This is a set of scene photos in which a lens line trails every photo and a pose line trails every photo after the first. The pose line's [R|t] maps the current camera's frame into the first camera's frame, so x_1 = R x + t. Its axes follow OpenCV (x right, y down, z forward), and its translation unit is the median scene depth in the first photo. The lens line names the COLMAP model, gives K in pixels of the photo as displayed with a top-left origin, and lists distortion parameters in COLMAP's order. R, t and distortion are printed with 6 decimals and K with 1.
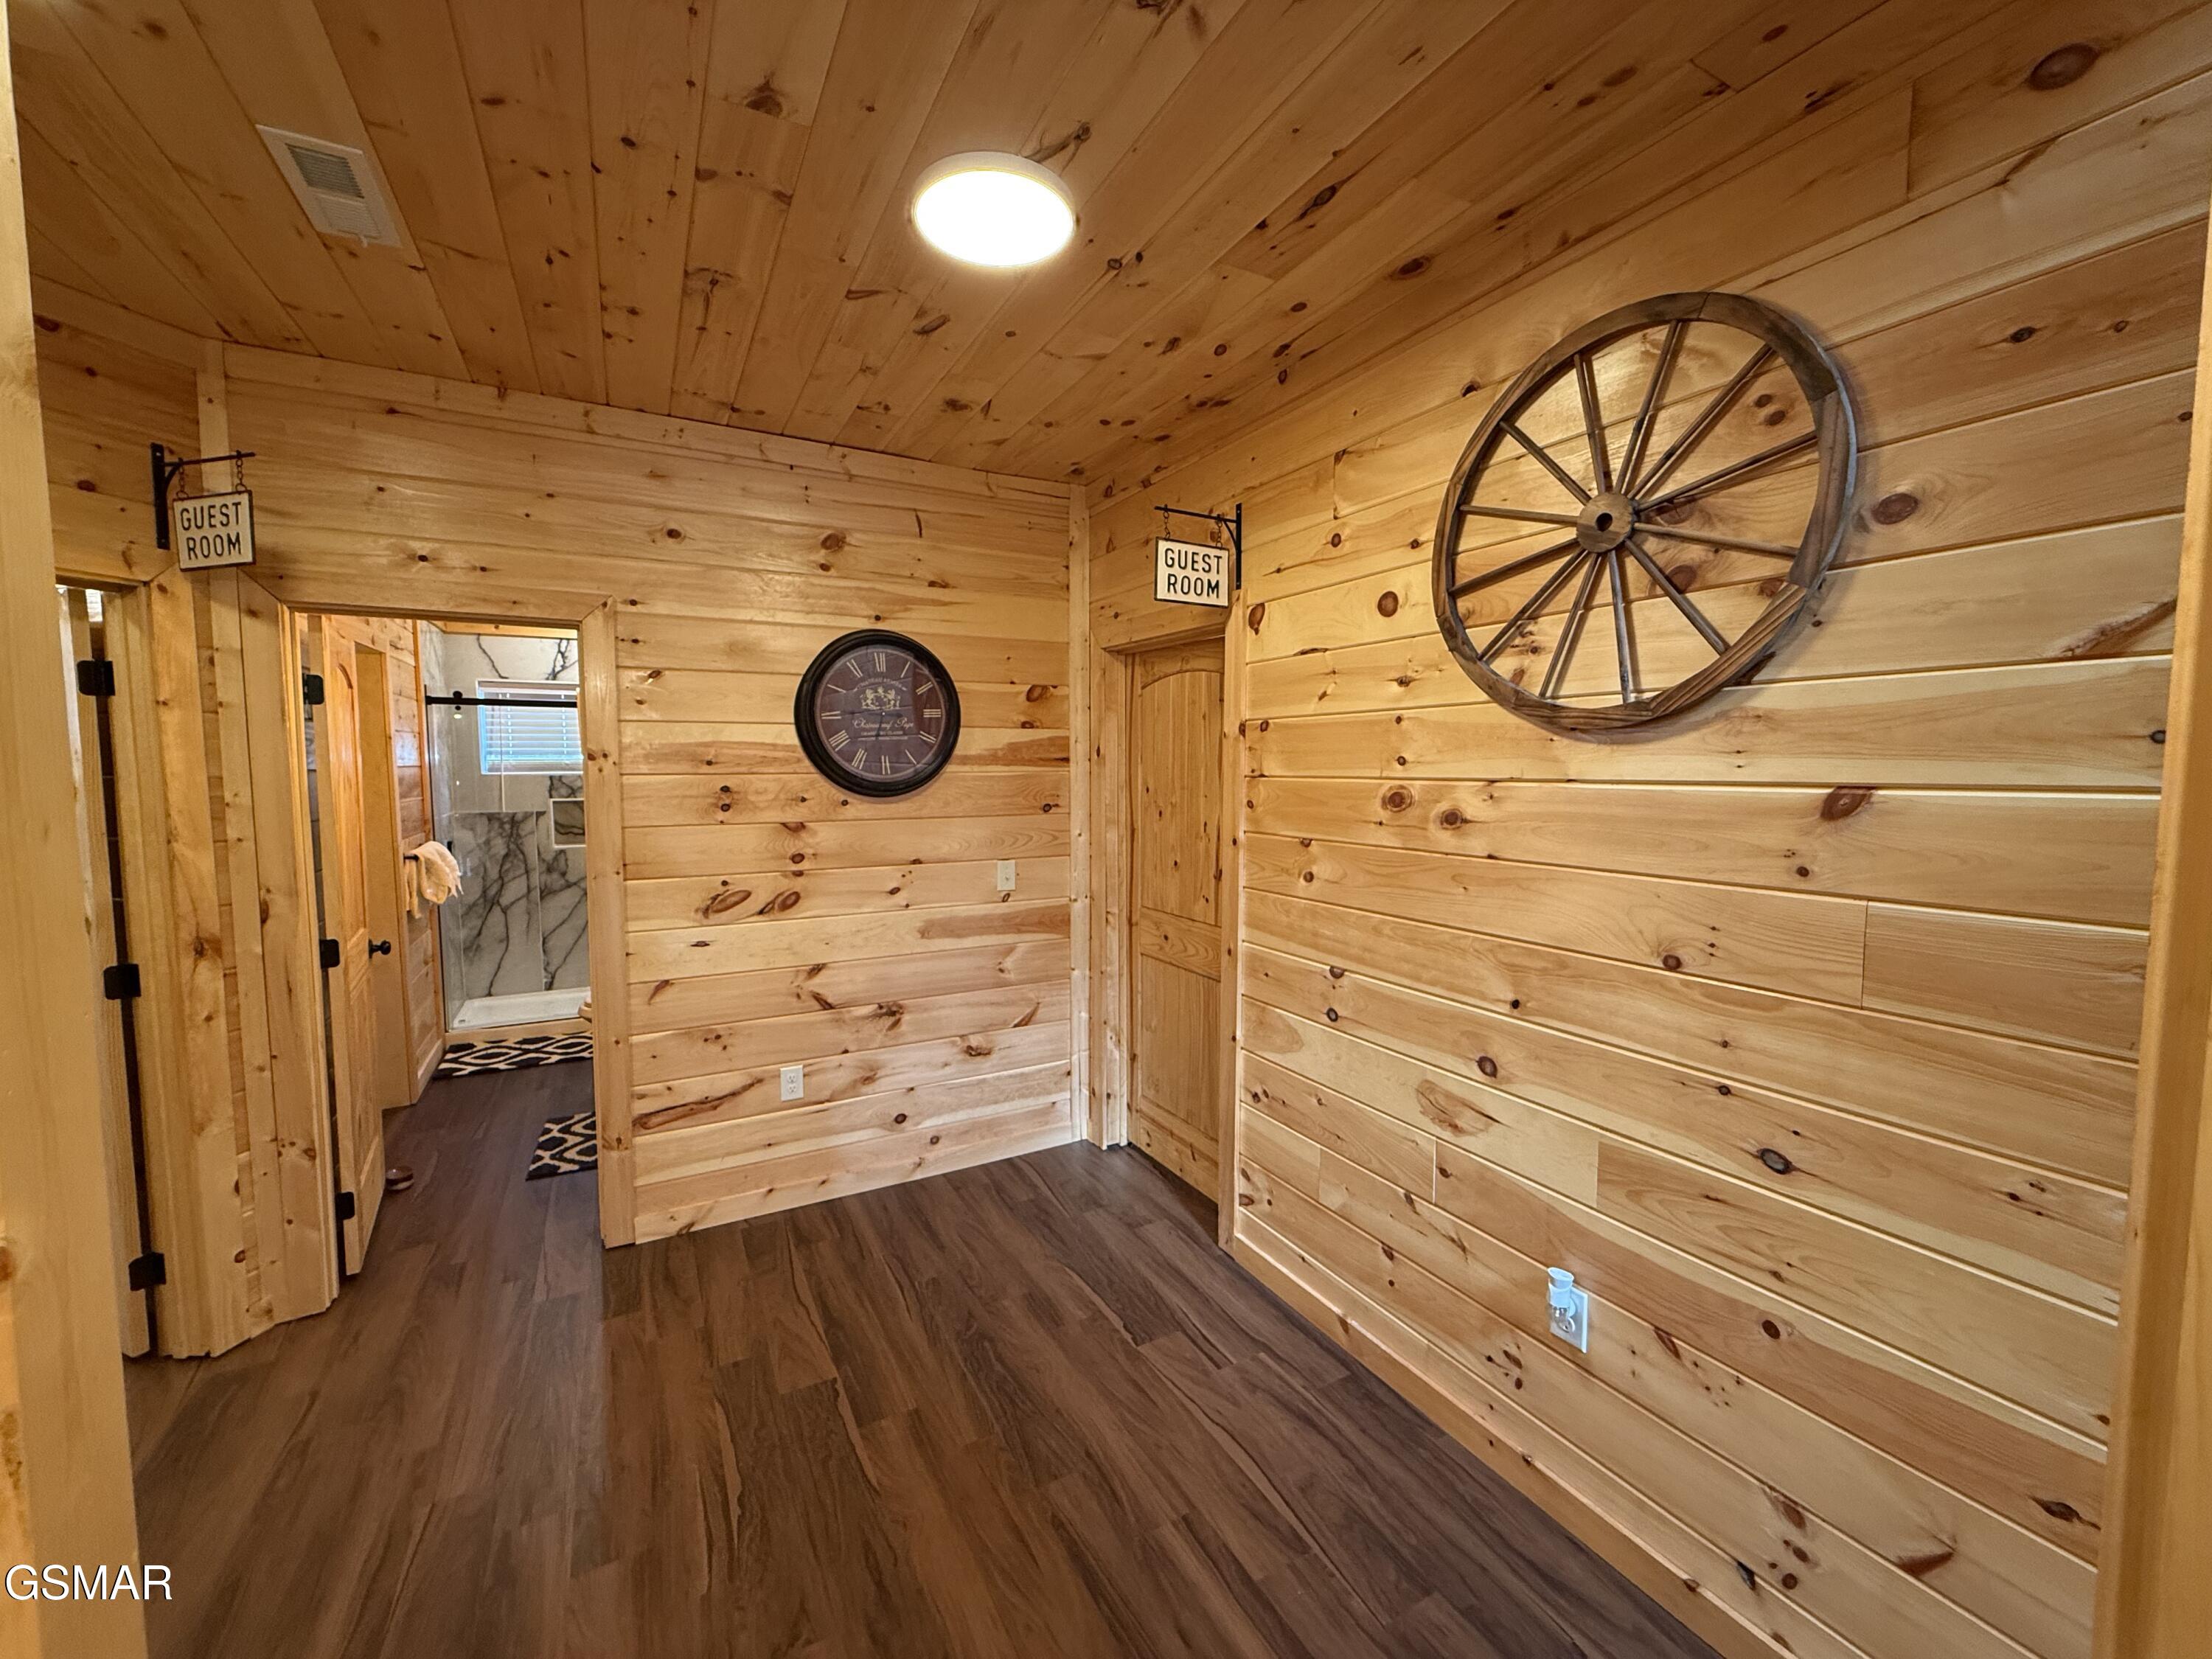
lens RADIAL K [[881.0, 0, 1102.0], [0, 881.0, 831.5], [0, 0, 1]] dist [-0.001660, 0.000221]
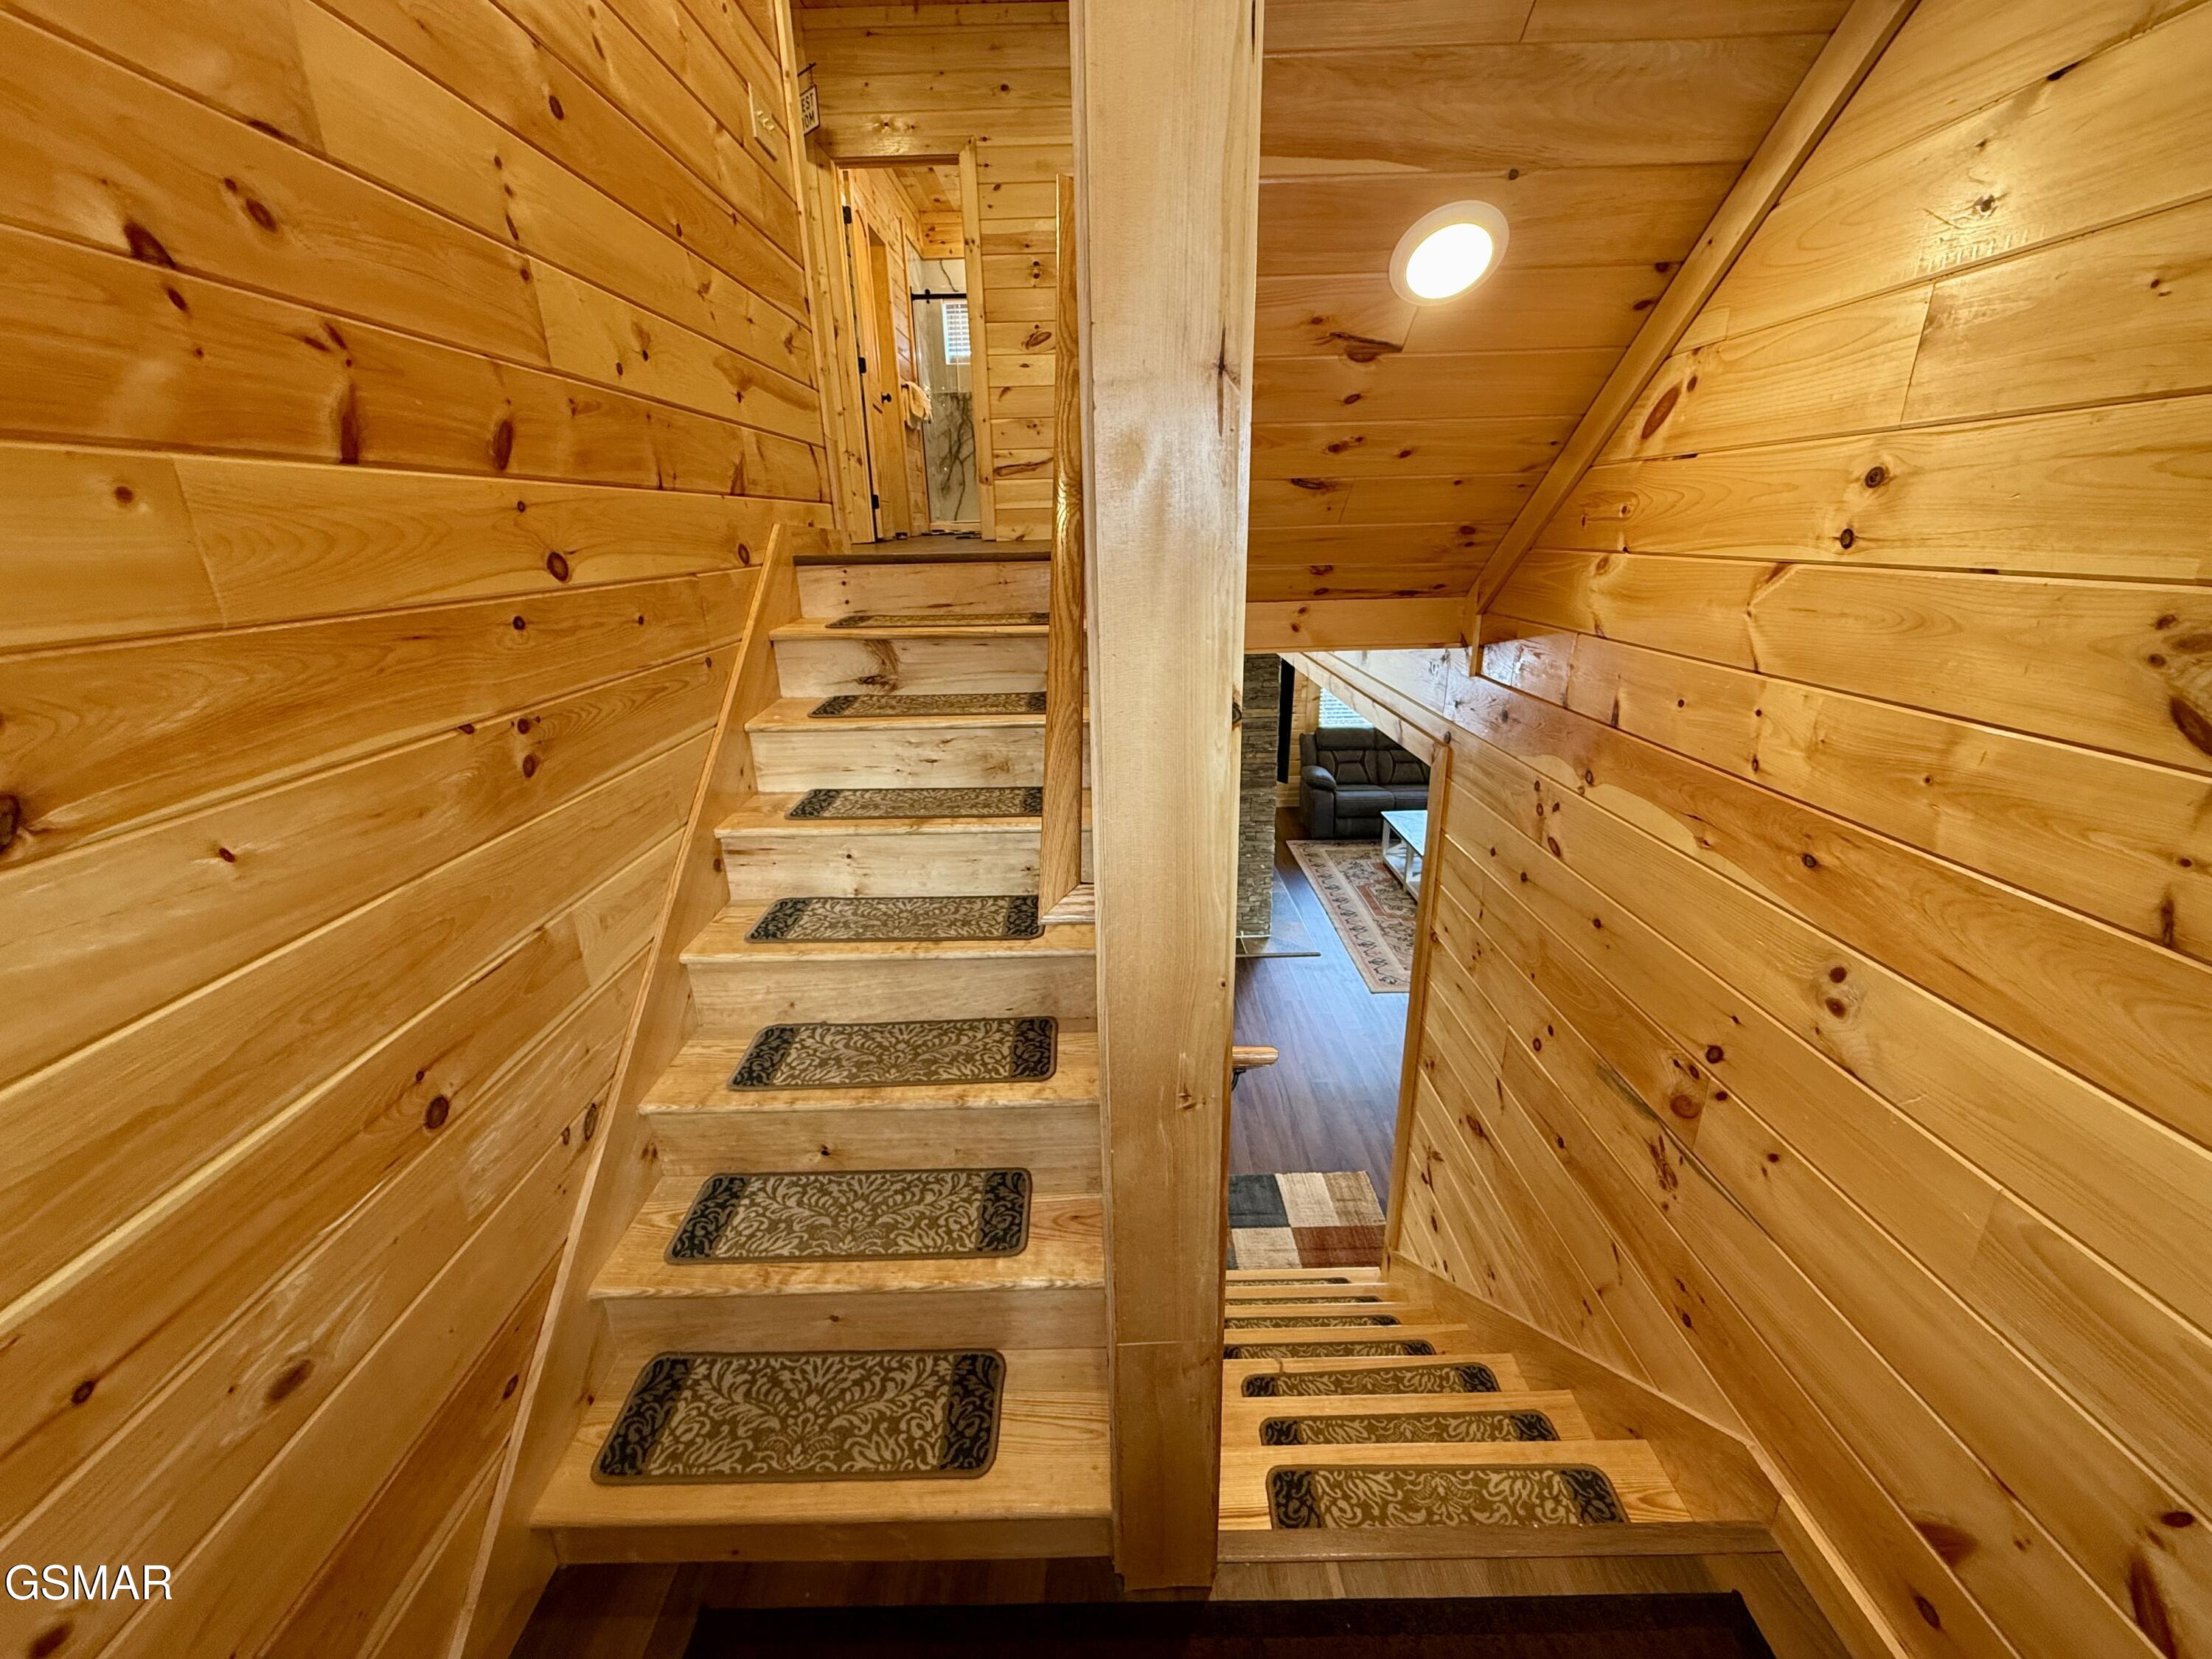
lens RADIAL K [[881.0, 0, 1105.2], [0, 881.0, 828.0], [0, 0, 1]] dist [-0.001660, 0.000221]
pose [[0.882215, 0.137391, -0.450356, 0.607985], [-0.014250, 0.963833, 0.266124, 0.551032], [0.470631, -0.228361, 0.852266, -0.637094]]
